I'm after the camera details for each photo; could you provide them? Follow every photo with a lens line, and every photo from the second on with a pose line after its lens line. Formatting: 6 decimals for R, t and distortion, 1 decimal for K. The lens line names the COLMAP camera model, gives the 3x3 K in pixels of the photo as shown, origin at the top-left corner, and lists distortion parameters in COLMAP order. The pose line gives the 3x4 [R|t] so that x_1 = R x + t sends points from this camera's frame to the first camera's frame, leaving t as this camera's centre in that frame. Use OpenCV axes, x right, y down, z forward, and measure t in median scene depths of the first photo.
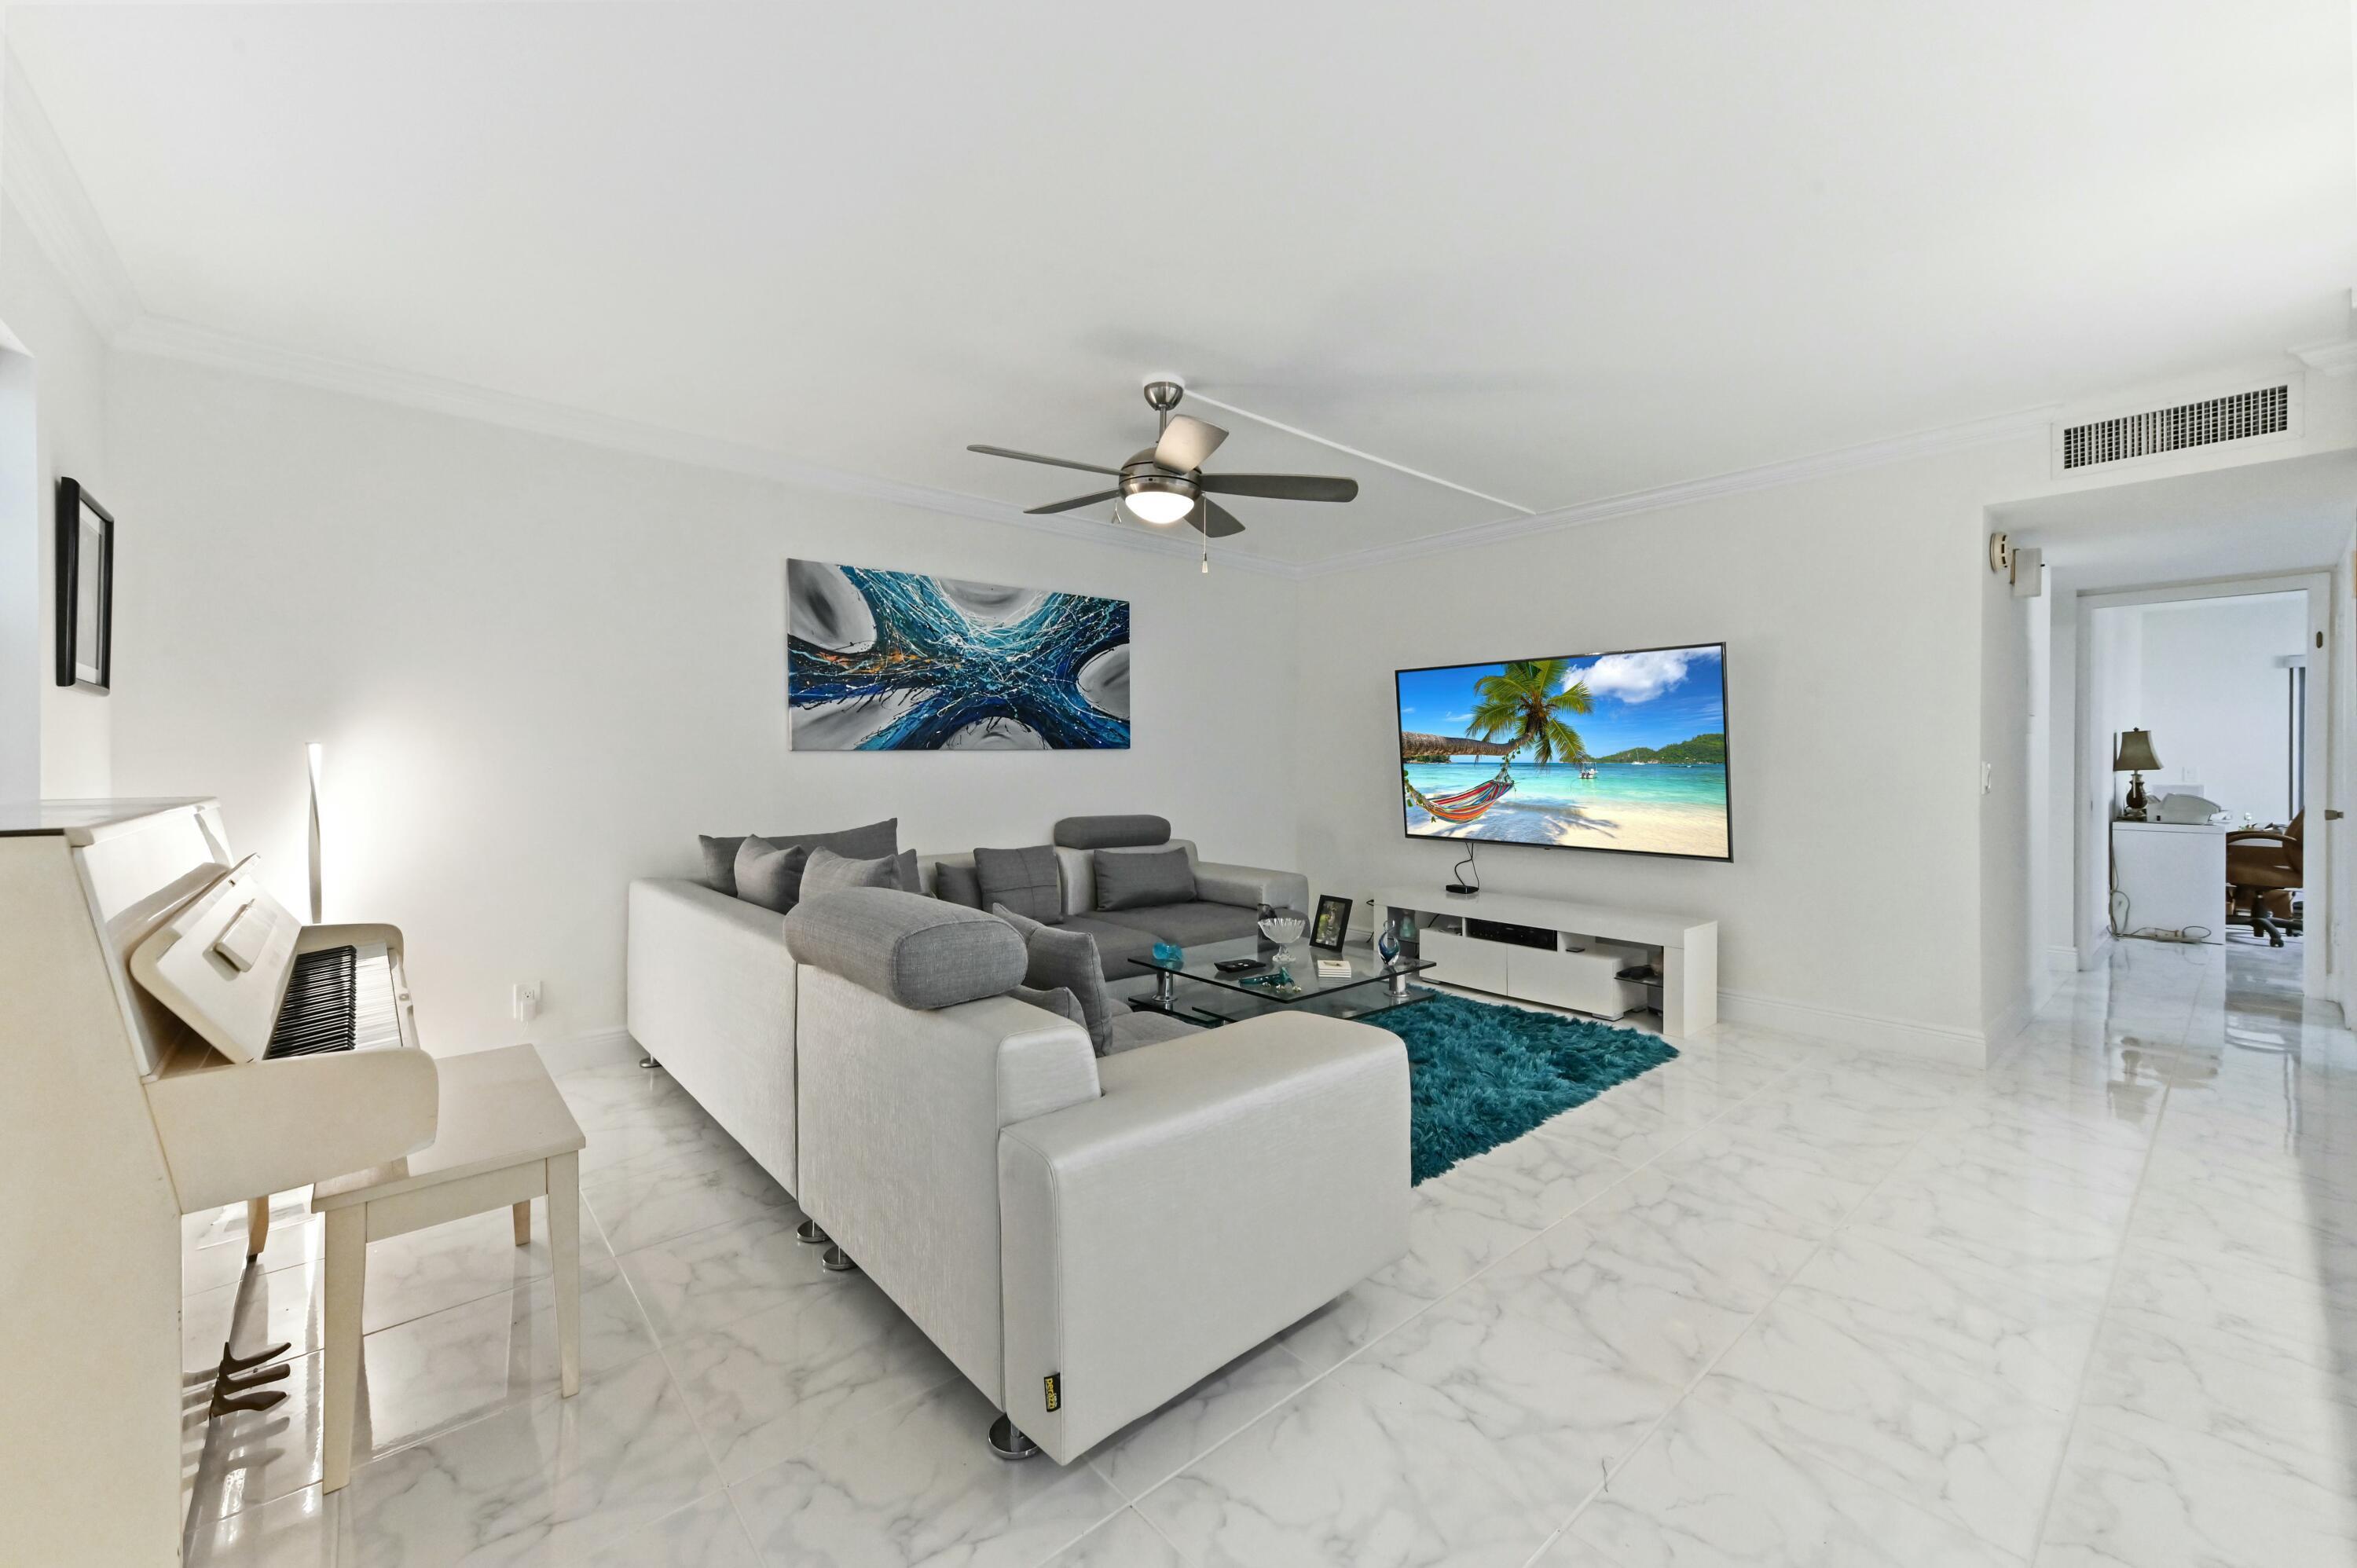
lens RADIAL K [[946.8, 0, 1186.9], [0, 946.8, 756.8], [0, 0, 1]] dist [0.031922, 0.000297]
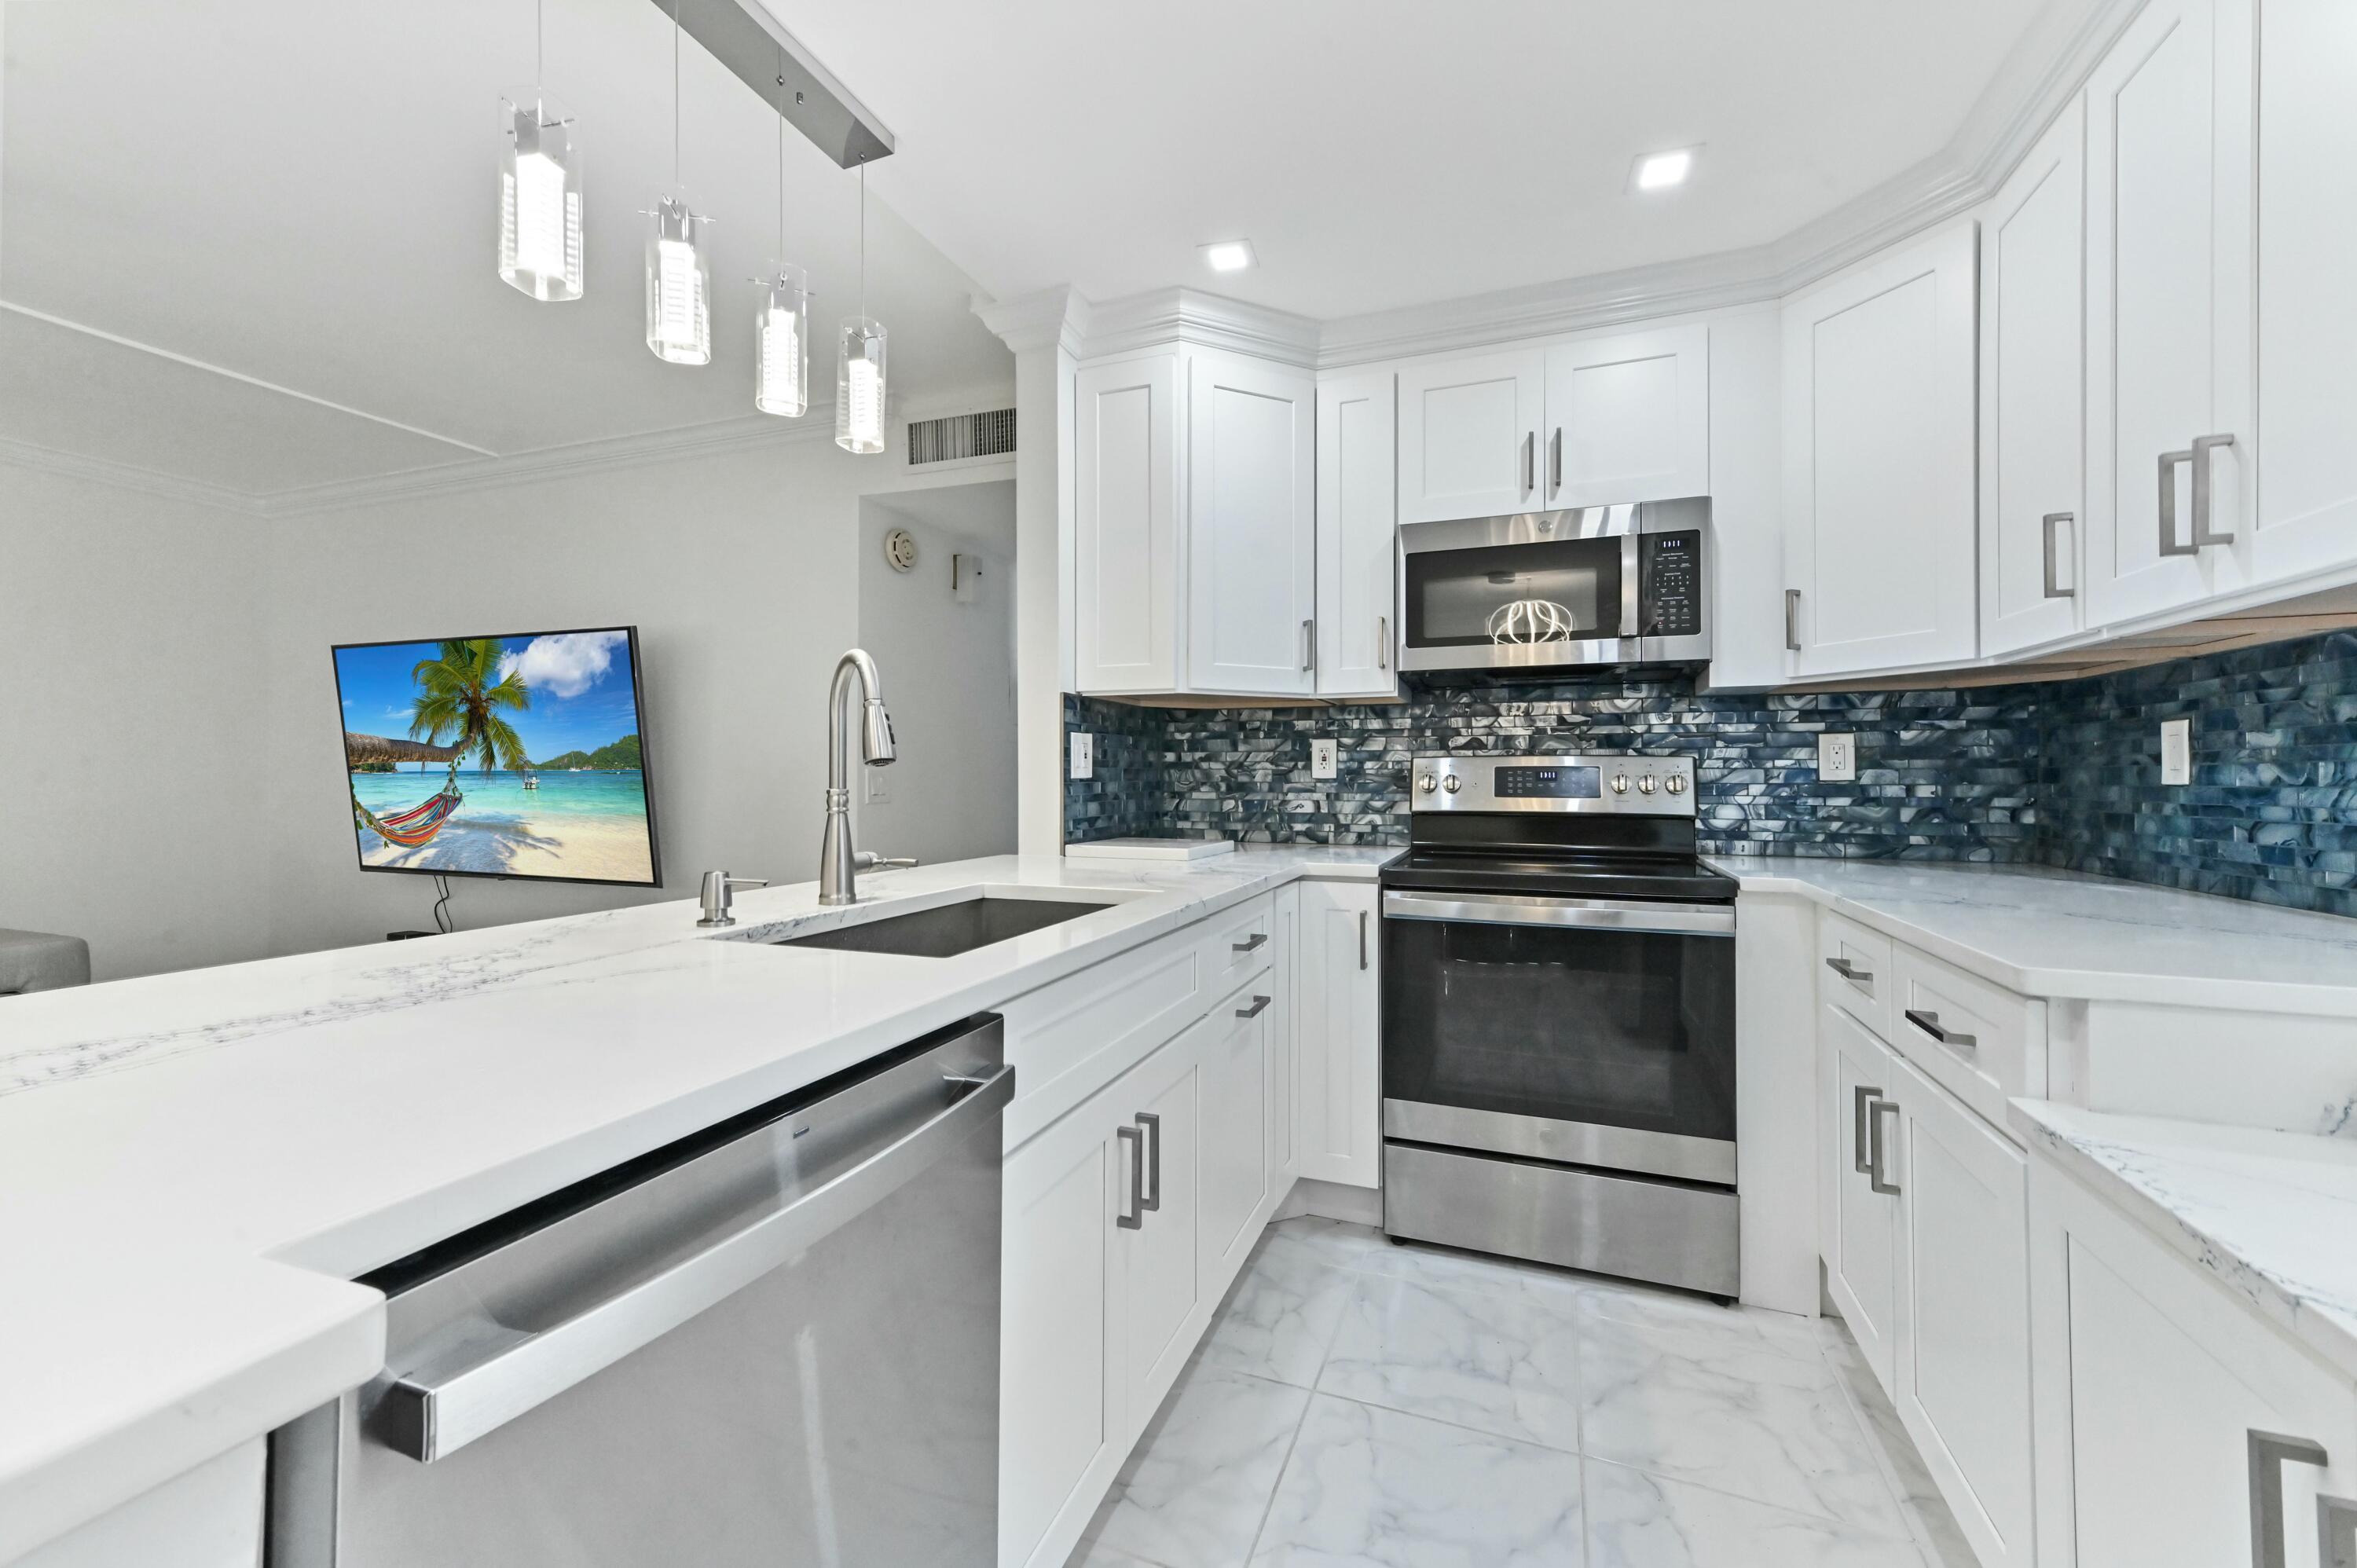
lens RADIAL K [[946.8, 0, 1175.1], [0, 946.8, 765.5], [0, 0, 1]] dist [0.031922, 0.000297]
pose [[0.891644, 0.004410, 0.452716, 0.533902], [-0.002603, 0.999986, -0.004614, 0.003702], [-0.452730, 0.002936, 0.891643, 0.032444]]
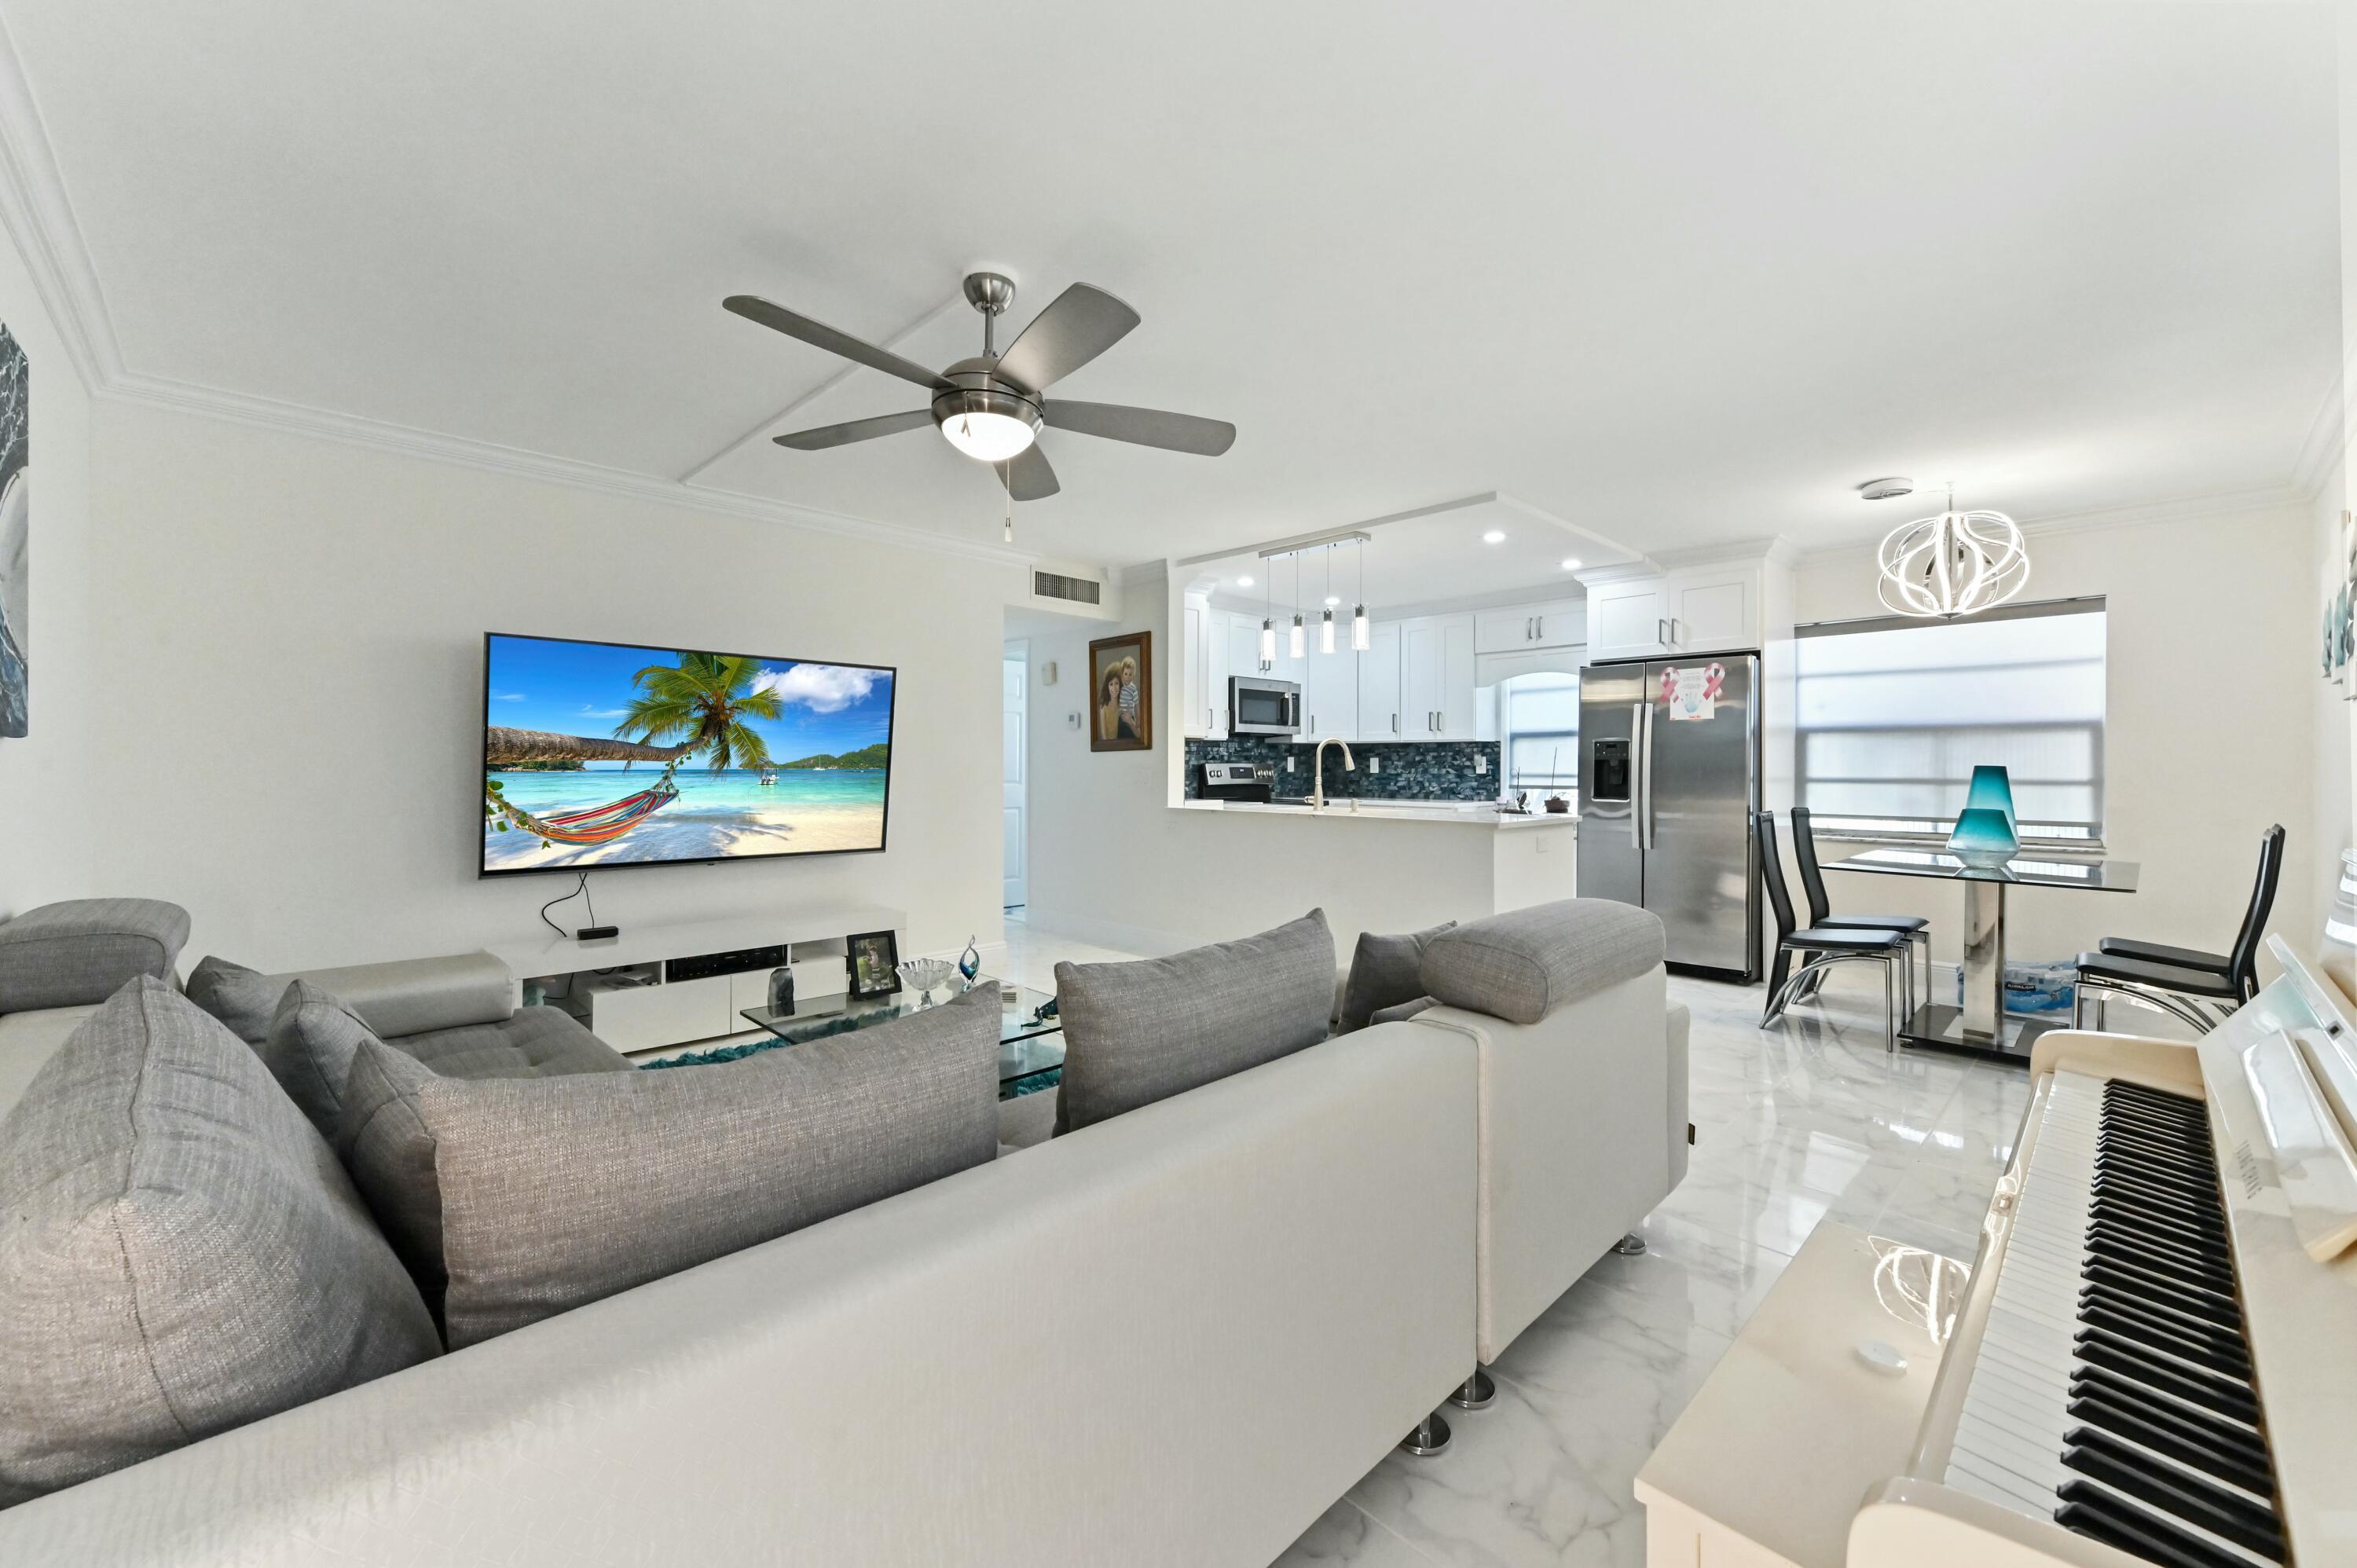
lens RADIAL K [[946.8, 0, 1195.0], [0, 946.8, 768.9], [0, 0, 1]] dist [0.031922, 0.000297]
pose [[-0.040903, -0.005692, 0.999147, -0.571539], [-0.009952, 0.999936, 0.005289, -0.003921], [-0.999114, -0.009728, -0.040957, 0.596082]]
